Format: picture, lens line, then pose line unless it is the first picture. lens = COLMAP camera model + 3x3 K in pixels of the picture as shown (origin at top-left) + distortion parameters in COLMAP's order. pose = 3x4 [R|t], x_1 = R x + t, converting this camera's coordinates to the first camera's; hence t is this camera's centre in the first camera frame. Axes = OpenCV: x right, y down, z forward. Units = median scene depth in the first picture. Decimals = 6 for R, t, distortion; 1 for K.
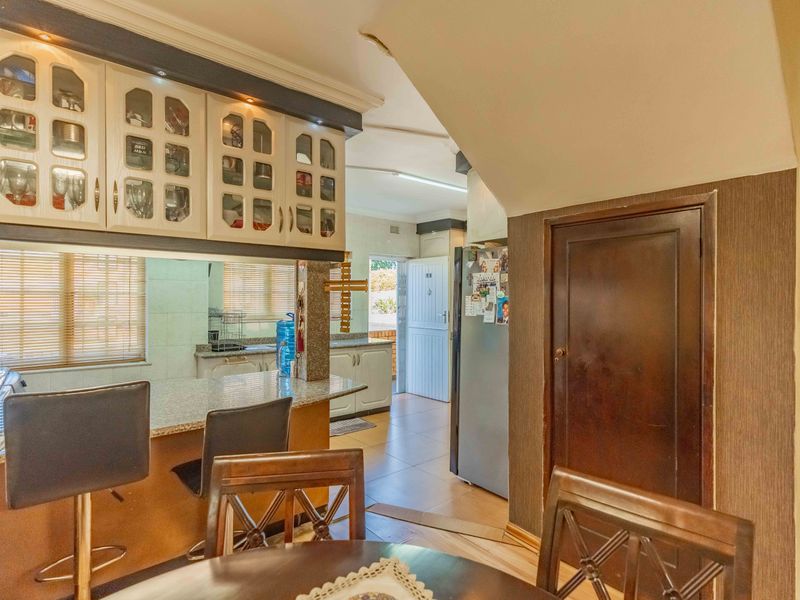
lens RADIAL K [[414.6, 0, 400.0], [0, 414.6, 300.0], [0, 0, 1]] dist [-0.000114, 0.001764]
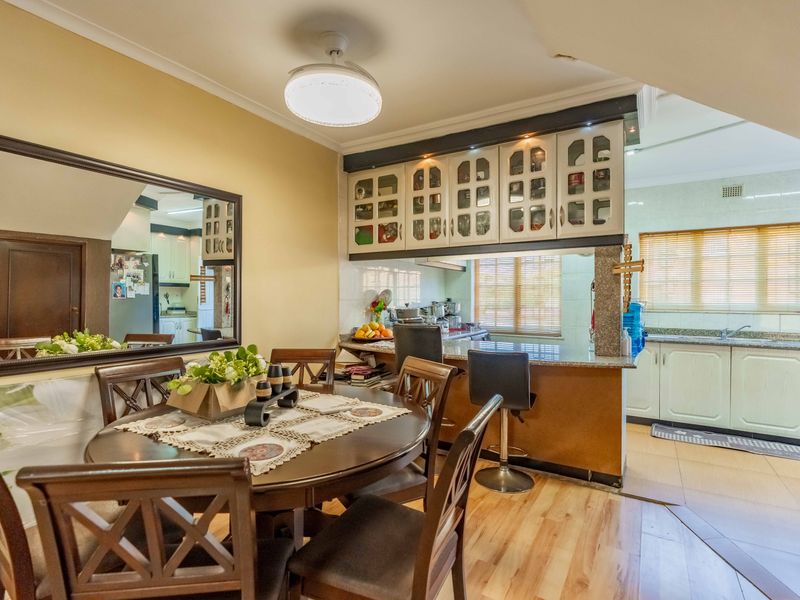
lens RADIAL K [[414.6, 0, 400.0], [0, 414.6, 300.0], [0, 0, 1]] dist [-0.000114, 0.001764]
pose [[0.333869, 0.000856, -0.942619, 0.342744], [-0.000359, 1.000000, 0.000781, 0.024199], [0.942619, 0.000077, 0.333869, 0.067169]]
